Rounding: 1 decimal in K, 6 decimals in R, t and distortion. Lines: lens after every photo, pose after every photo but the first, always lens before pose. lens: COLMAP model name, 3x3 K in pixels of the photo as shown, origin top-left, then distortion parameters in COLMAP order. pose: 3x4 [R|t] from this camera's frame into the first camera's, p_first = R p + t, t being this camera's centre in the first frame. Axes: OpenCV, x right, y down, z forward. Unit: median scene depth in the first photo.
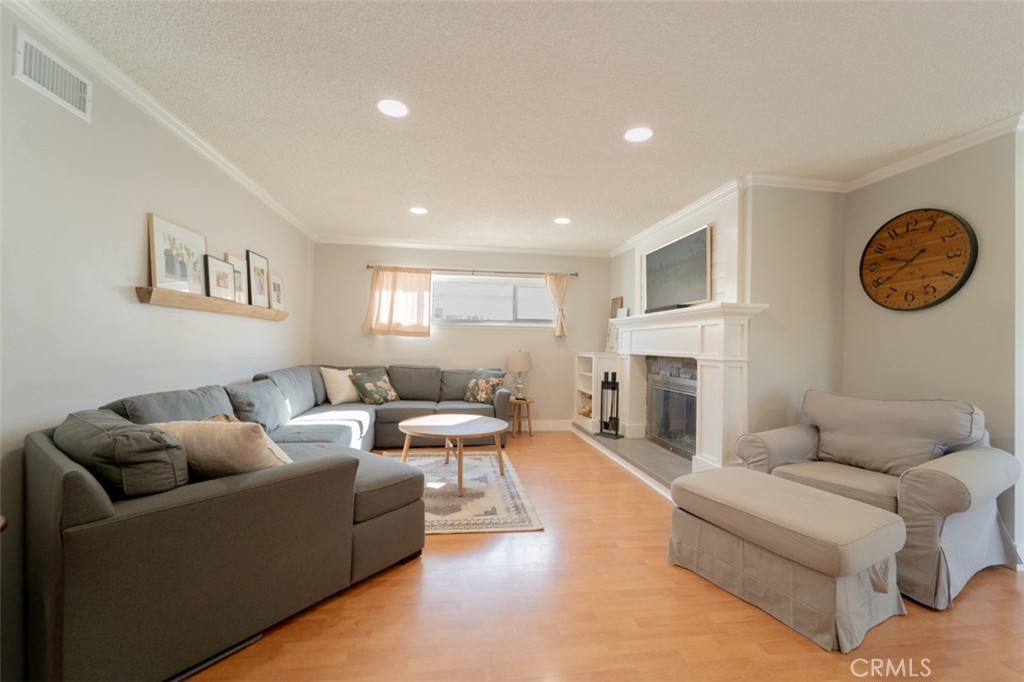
lens RADIAL K [[413.5, 0, 512.0], [0, 413.5, 341.0], [0, 0, 1]] dist [0.001378, -0.000179]
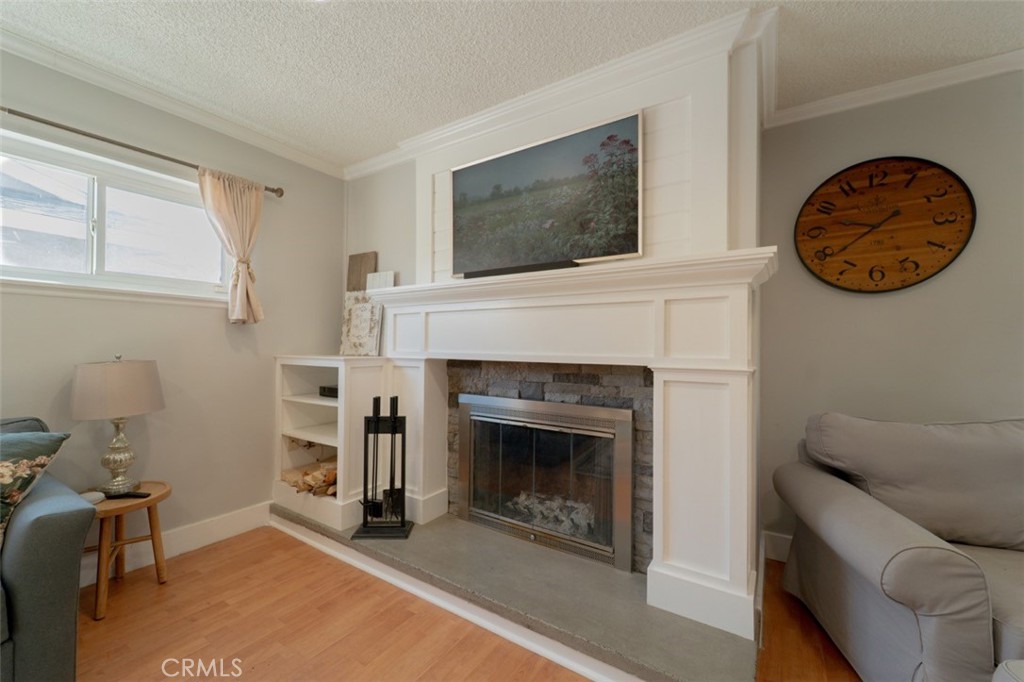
lens RADIAL K [[413.5, 0, 512.0], [0, 413.5, 341.0], [0, 0, 1]] dist [0.001378, -0.000179]
pose [[0.673942, -0.005948, 0.738761, -0.020408], [-0.002969, 0.999938, 0.010760, 0.004908], [-0.738779, -0.009445, 0.673882, 0.622360]]
